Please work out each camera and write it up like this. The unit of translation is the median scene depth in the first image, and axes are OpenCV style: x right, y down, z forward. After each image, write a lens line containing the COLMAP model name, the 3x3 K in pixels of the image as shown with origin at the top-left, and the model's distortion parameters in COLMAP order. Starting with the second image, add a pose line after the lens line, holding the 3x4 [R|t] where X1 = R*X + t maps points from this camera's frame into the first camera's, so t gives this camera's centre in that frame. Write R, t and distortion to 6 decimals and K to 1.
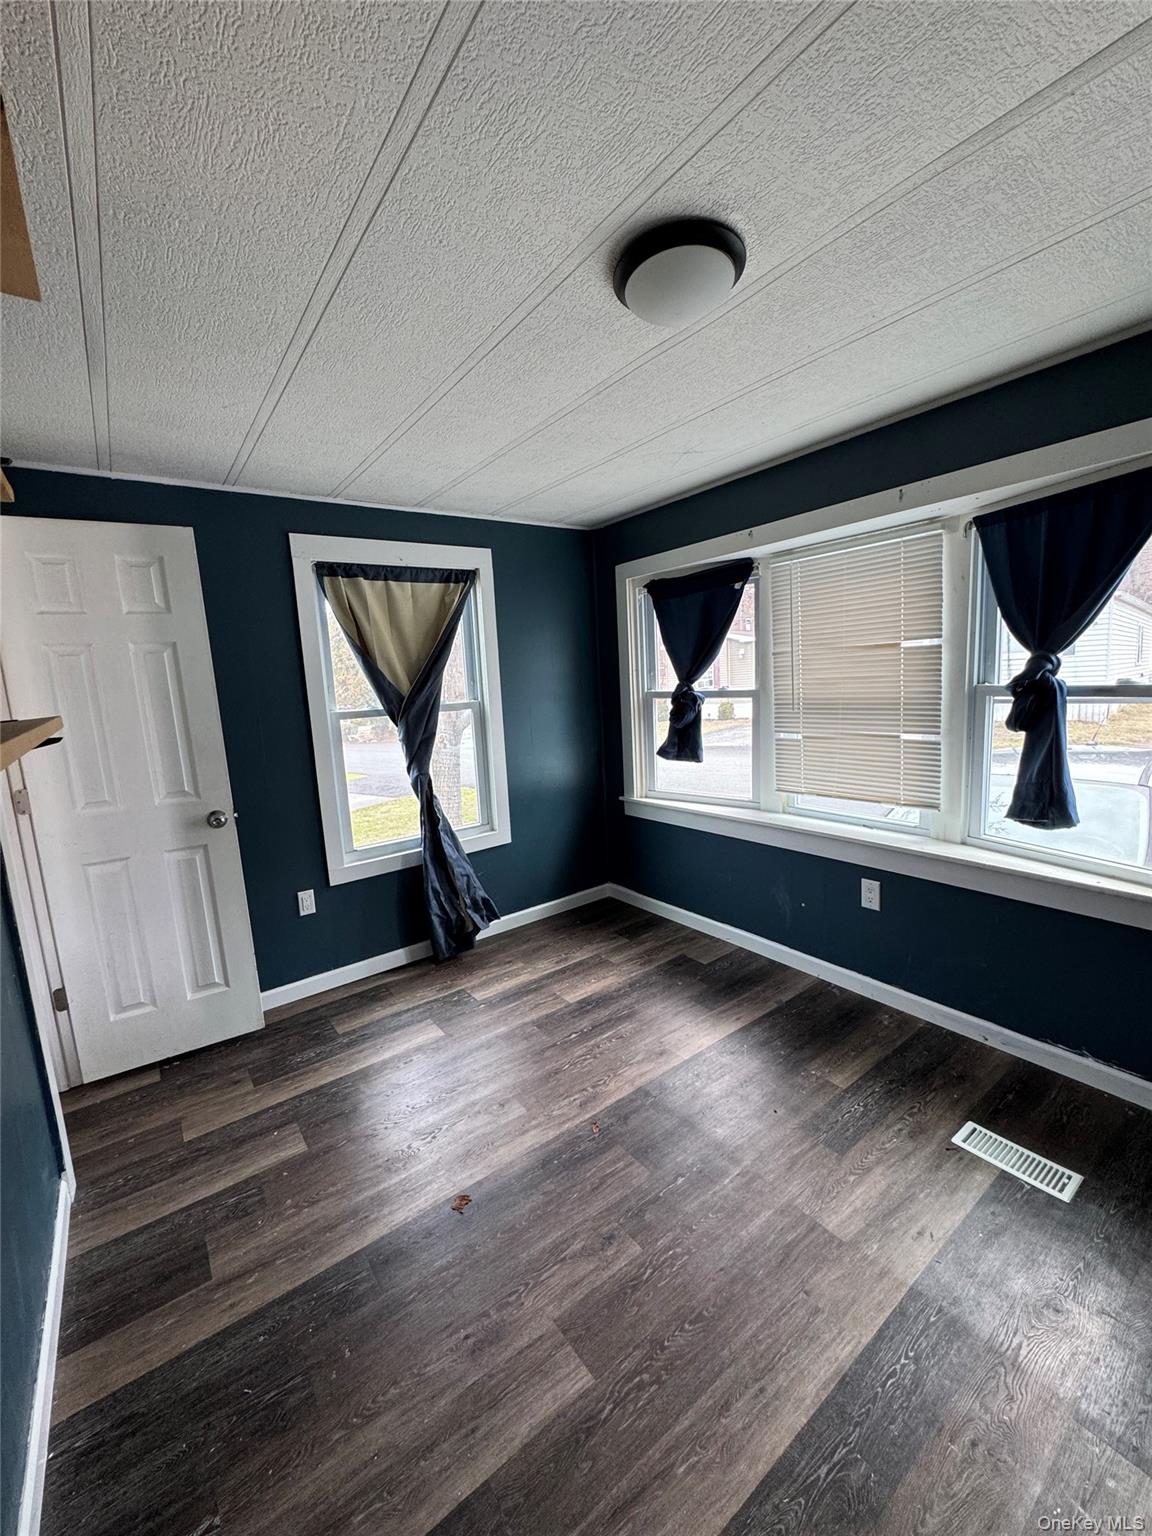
lens RADIAL K [[607.3, 0, 576.7], [0, 607.3, 768.5], [0, 0, 1]] dist [-0.003331, -0.000565]
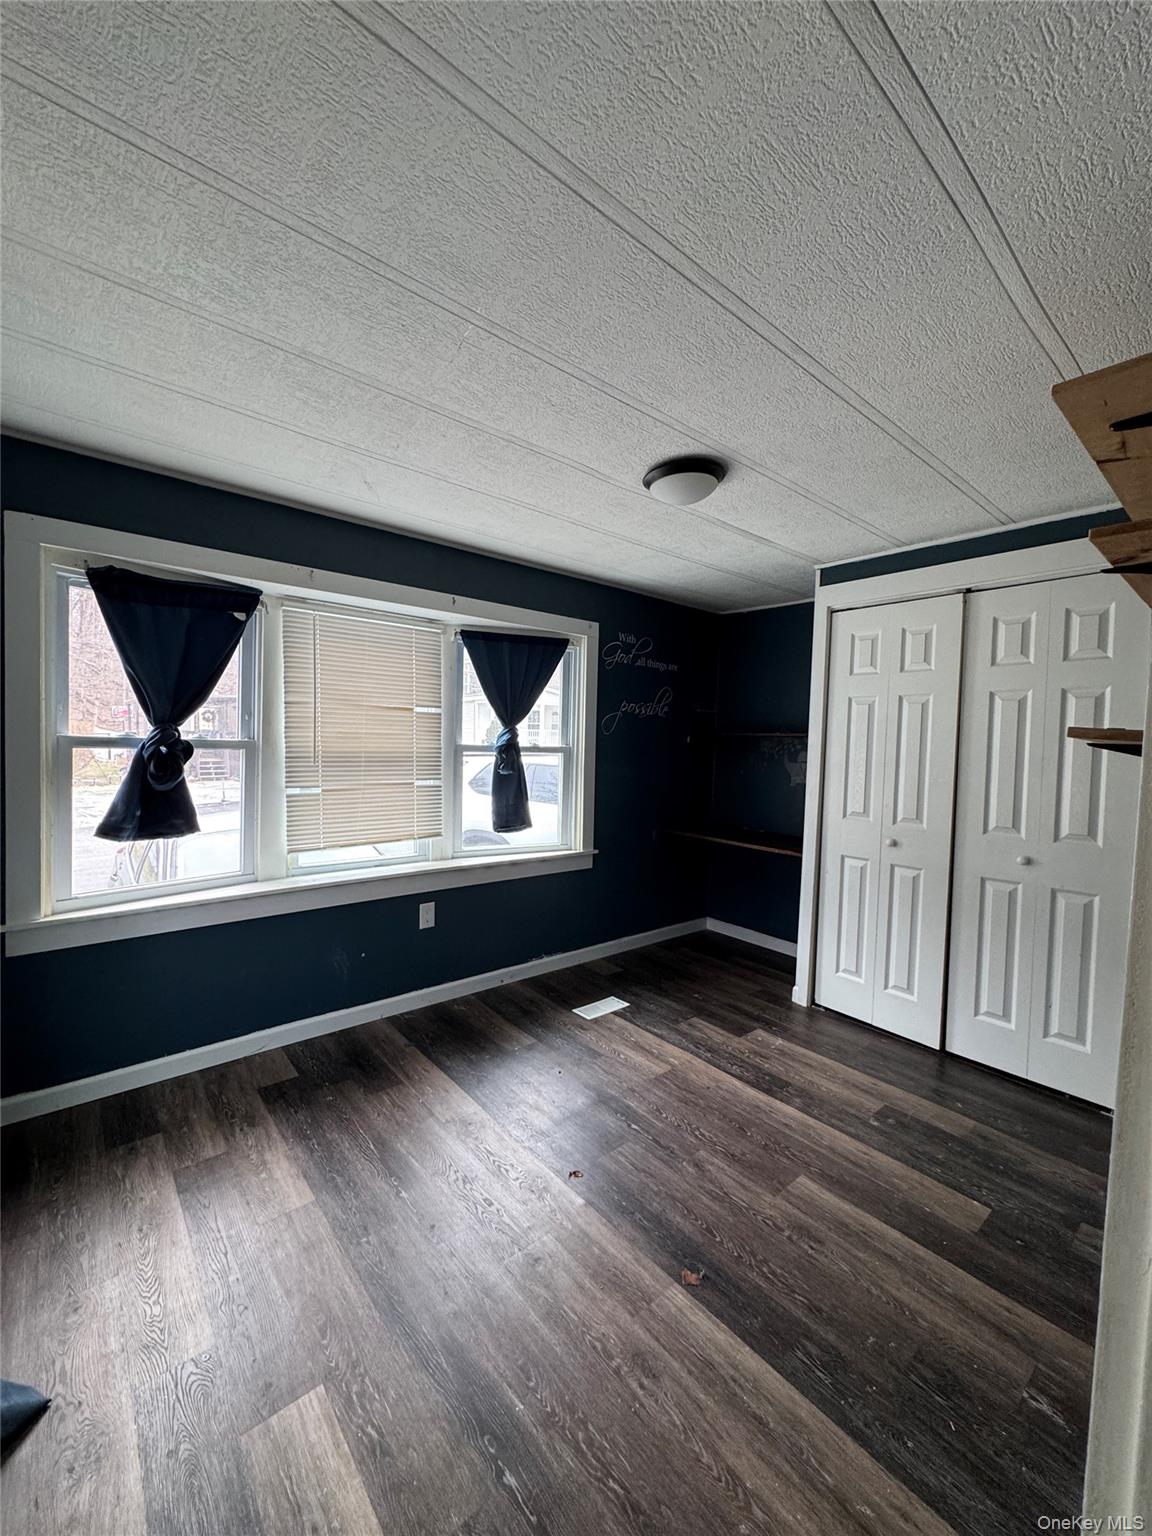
lens RADIAL K [[607.3, 0, 577.2], [0, 607.3, 768.8], [0, 0, 1]] dist [-0.003331, -0.000565]
pose [[-0.058413, 0.002761, 0.998289, -0.718715], [0.122219, 0.992493, 0.004406, -0.046628], [-0.990783, 0.122267, -0.058312, 0.740134]]
